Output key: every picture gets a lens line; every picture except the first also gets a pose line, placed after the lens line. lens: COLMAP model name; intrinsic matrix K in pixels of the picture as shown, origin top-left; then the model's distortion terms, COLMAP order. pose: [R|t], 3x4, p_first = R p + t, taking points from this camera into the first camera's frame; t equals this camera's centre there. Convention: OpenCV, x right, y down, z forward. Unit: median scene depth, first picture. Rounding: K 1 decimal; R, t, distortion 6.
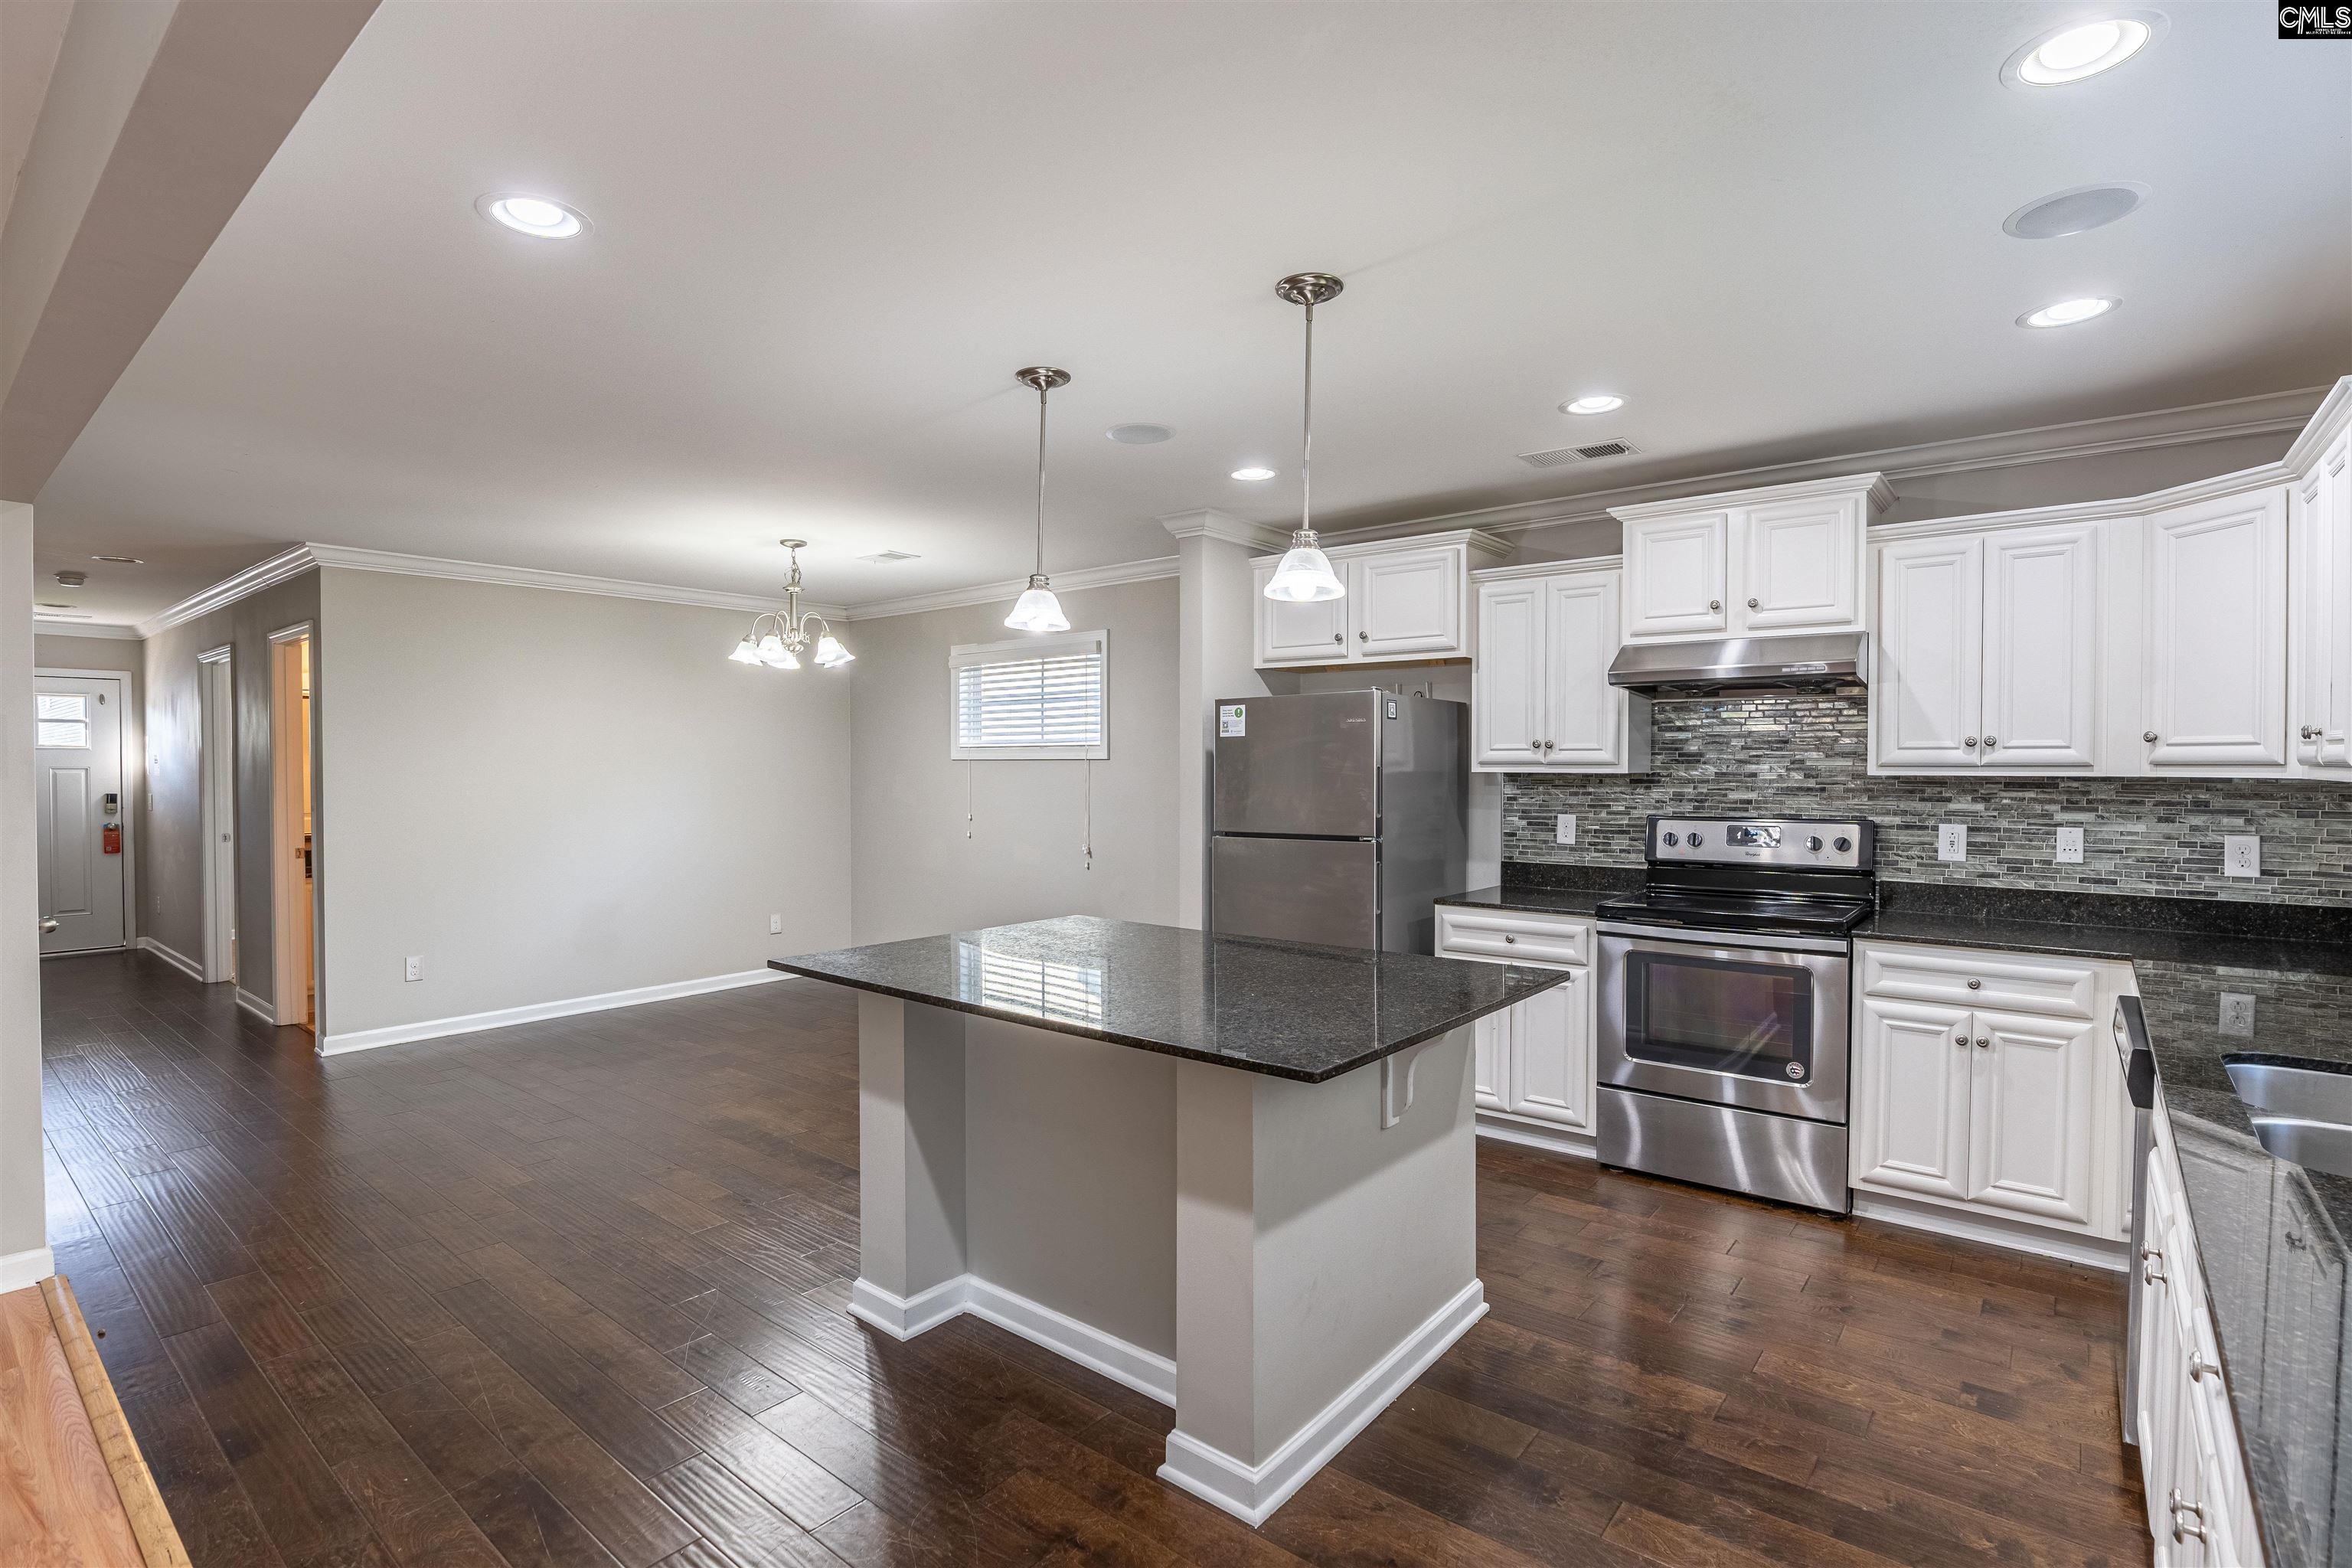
lens RADIAL K [[1123.3, 0, 1186.3], [0, 1123.3, 787.7], [0, 0, 1]] dist [-0.028280, 0.005975]
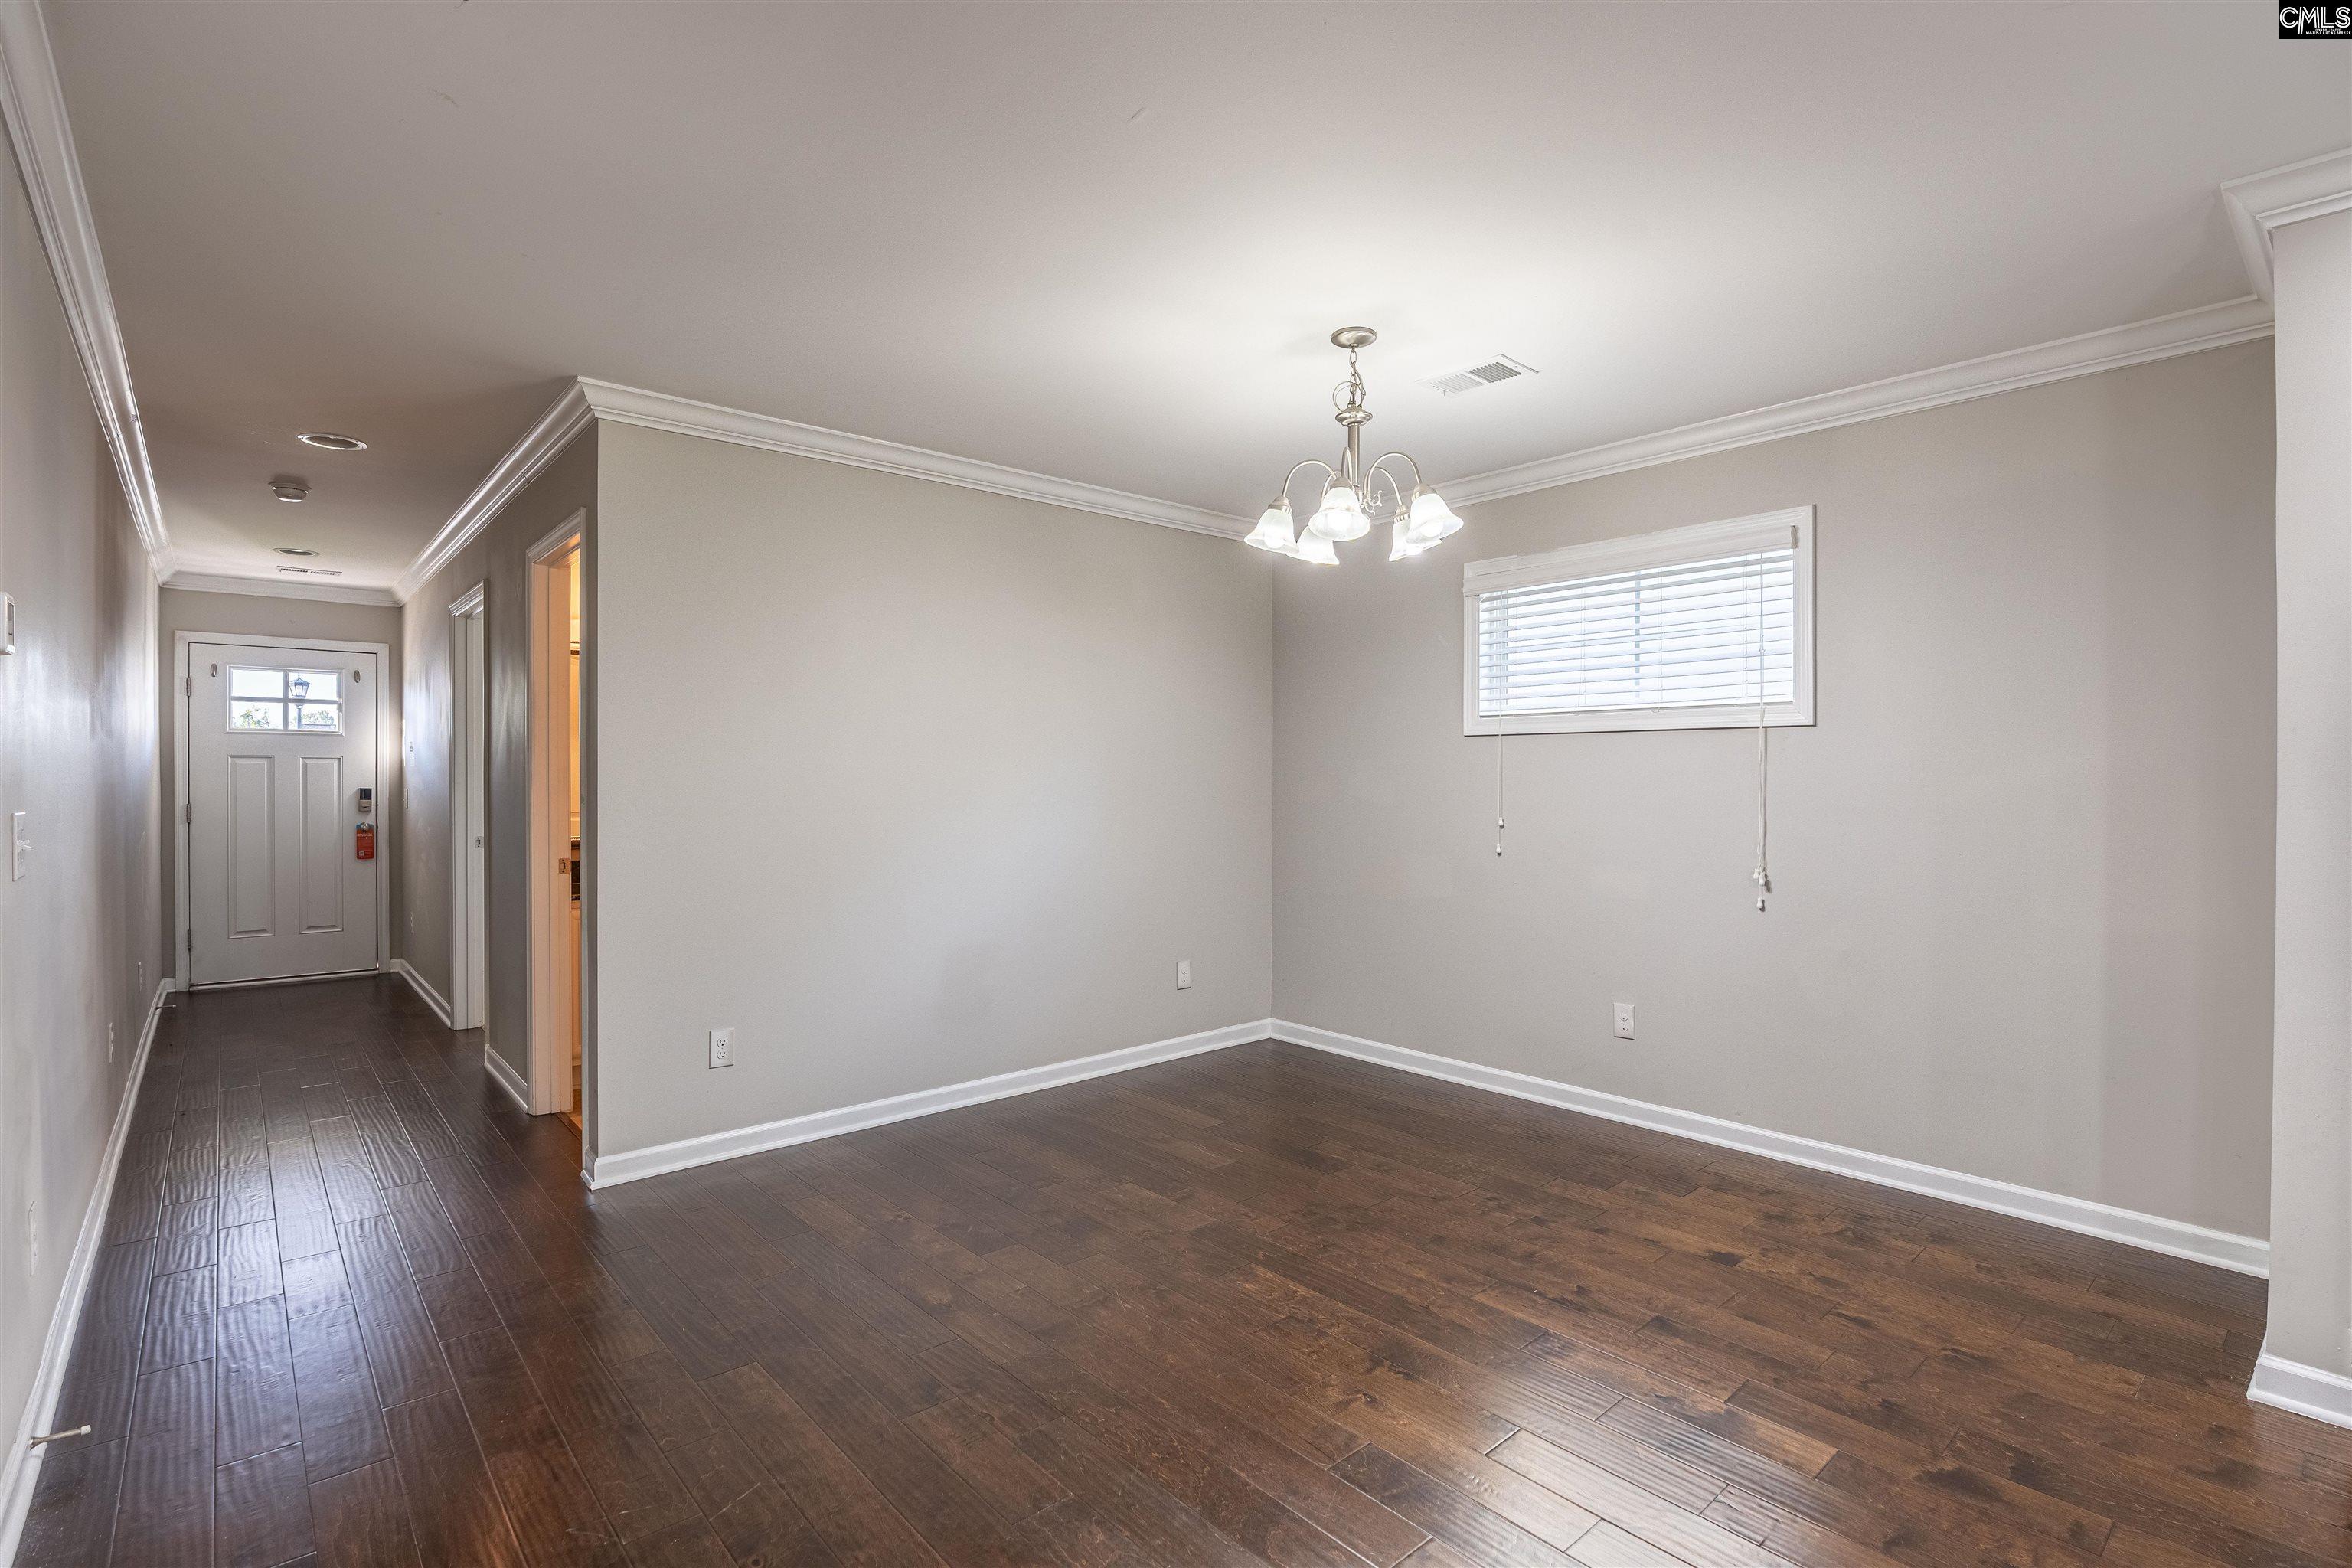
lens RADIAL K [[1123.3, 0, 1194.6], [0, 1123.3, 784.7], [0, 0, 1]] dist [-0.028280, 0.005975]
pose [[0.986516, 0.002349, -0.163650, -0.317750], [-0.004444, 0.999913, -0.012436, 0.015921], [0.163607, 0.012996, 0.986440, 0.400302]]
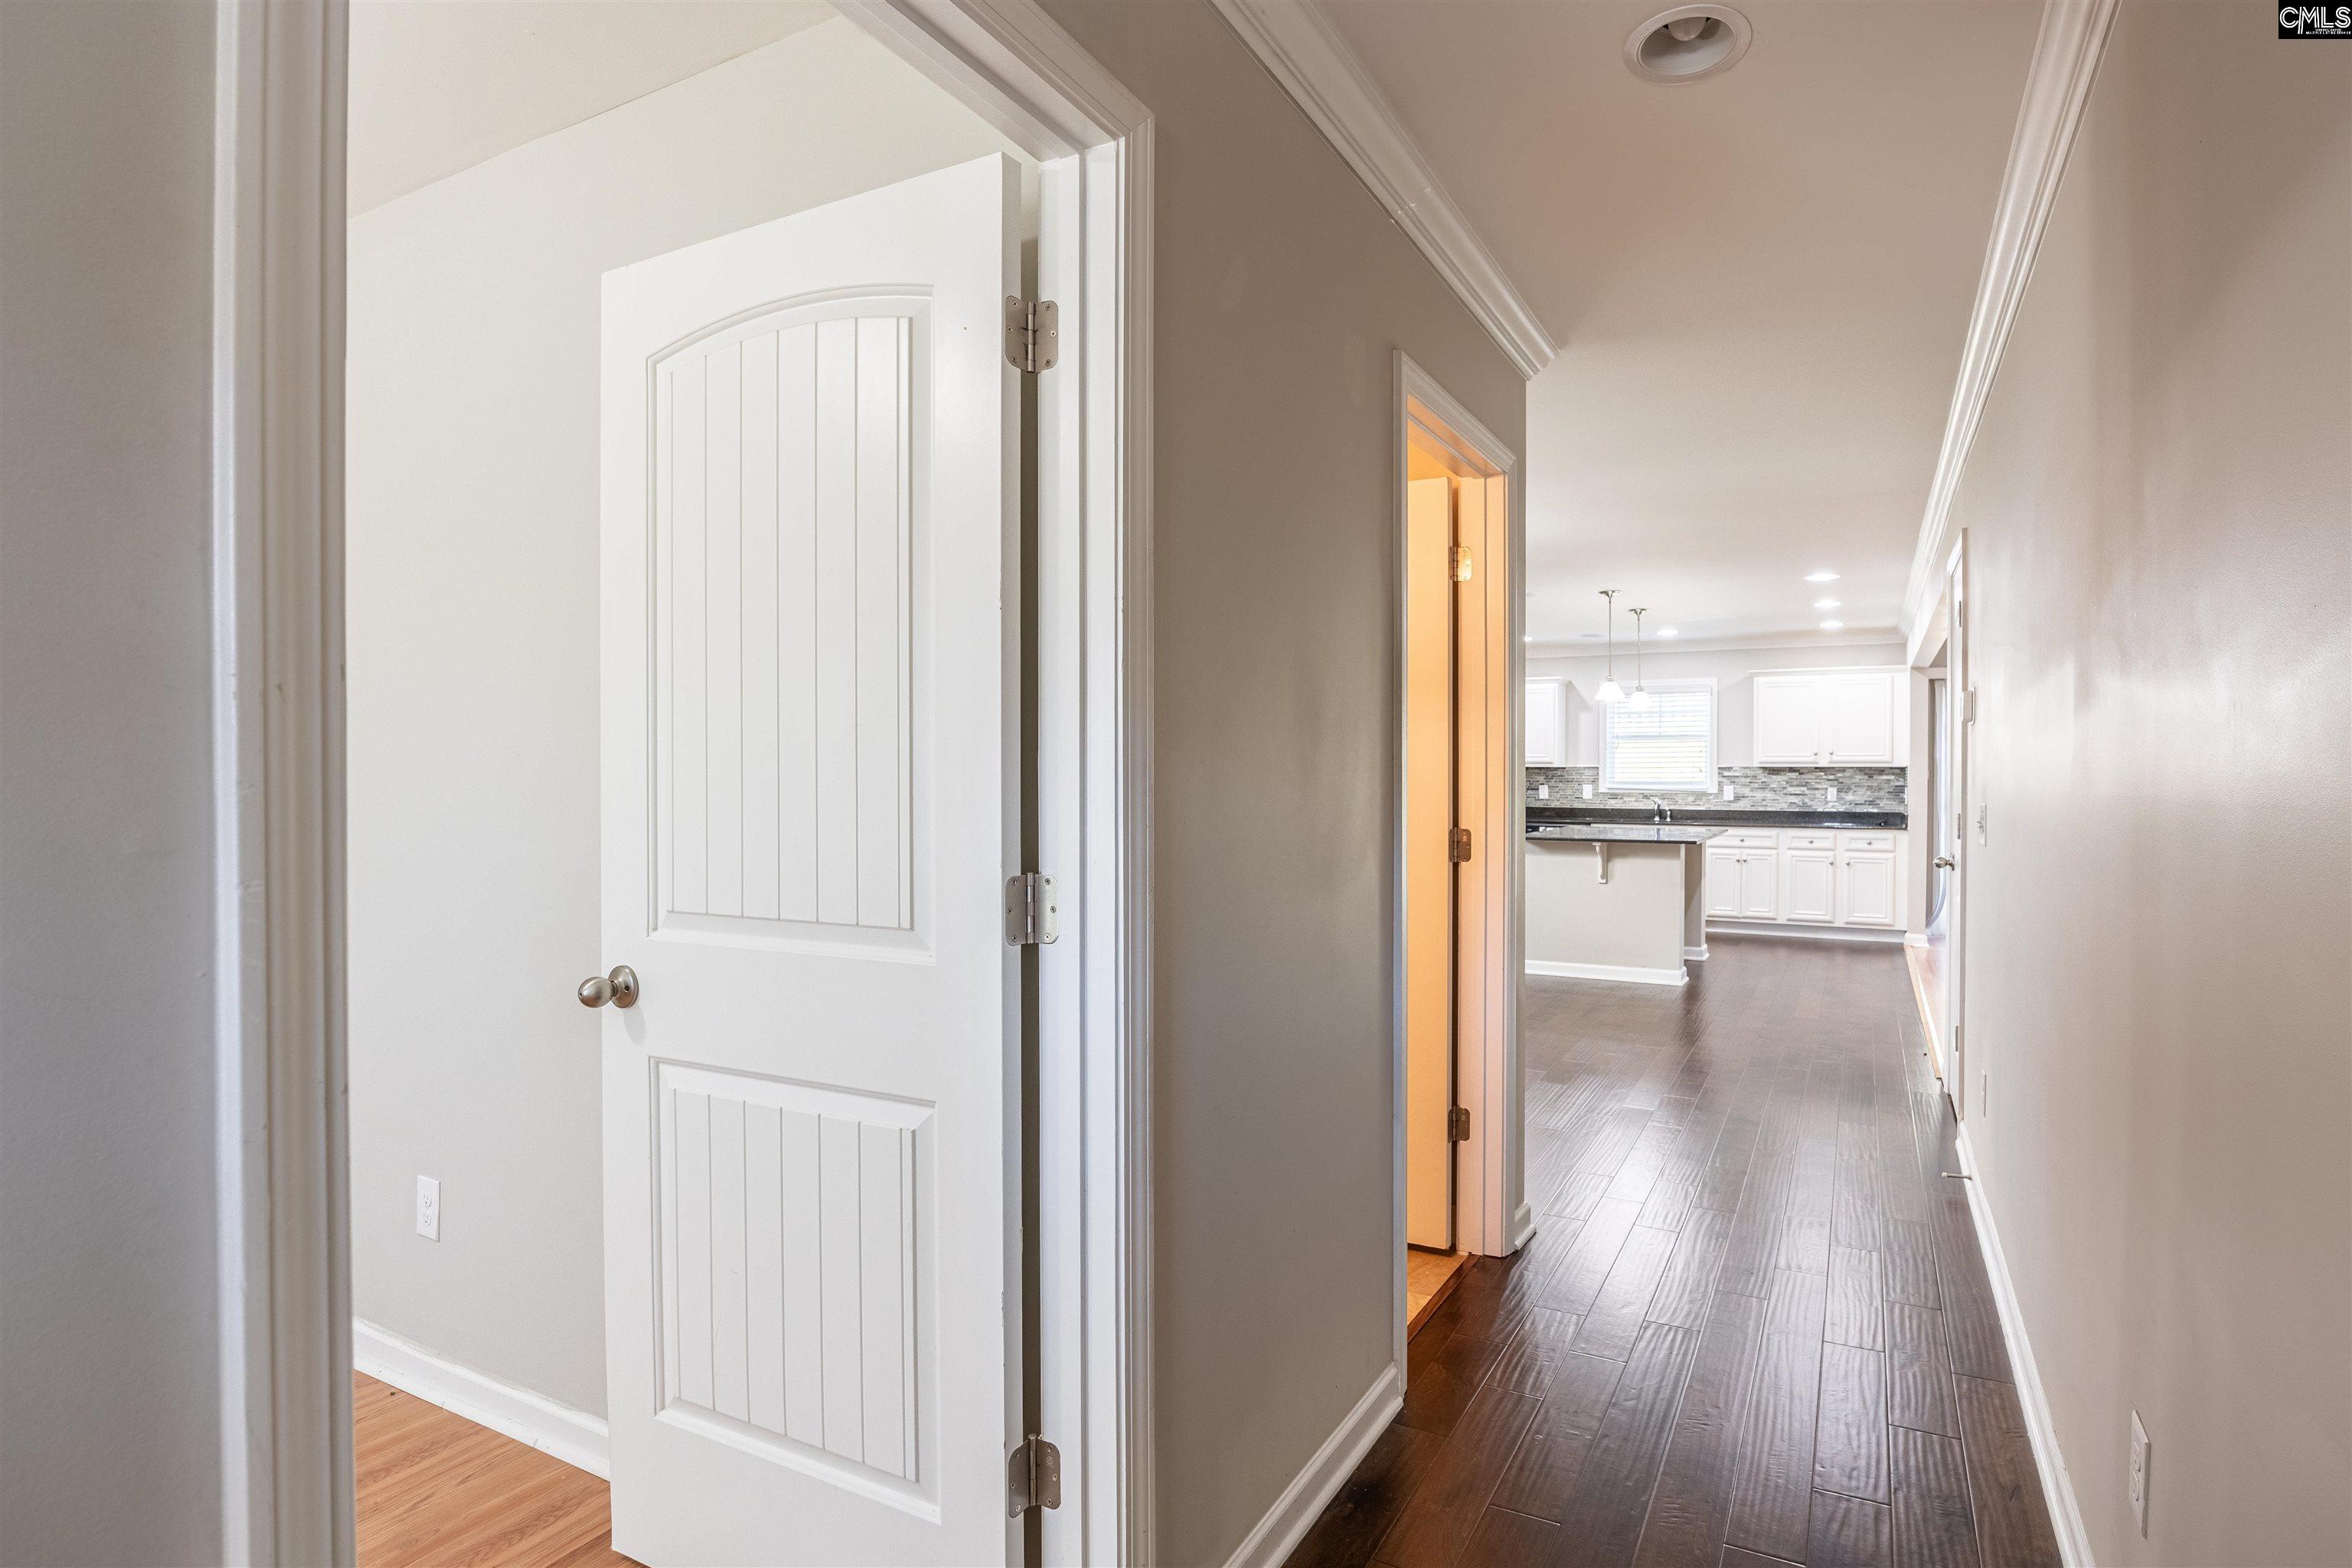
lens RADIAL K [[1190.9, 0, 1301.7], [0, 1190.9, 787.6], [0, 0, 1]] dist [-0.017373, 0.000906]
pose [[-0.239195, -0.009439, 0.970926, -1.303635], [0.014722, 0.999803, 0.013346, 0.000252], [-0.970860, 0.017486, -0.239009, 1.212238]]
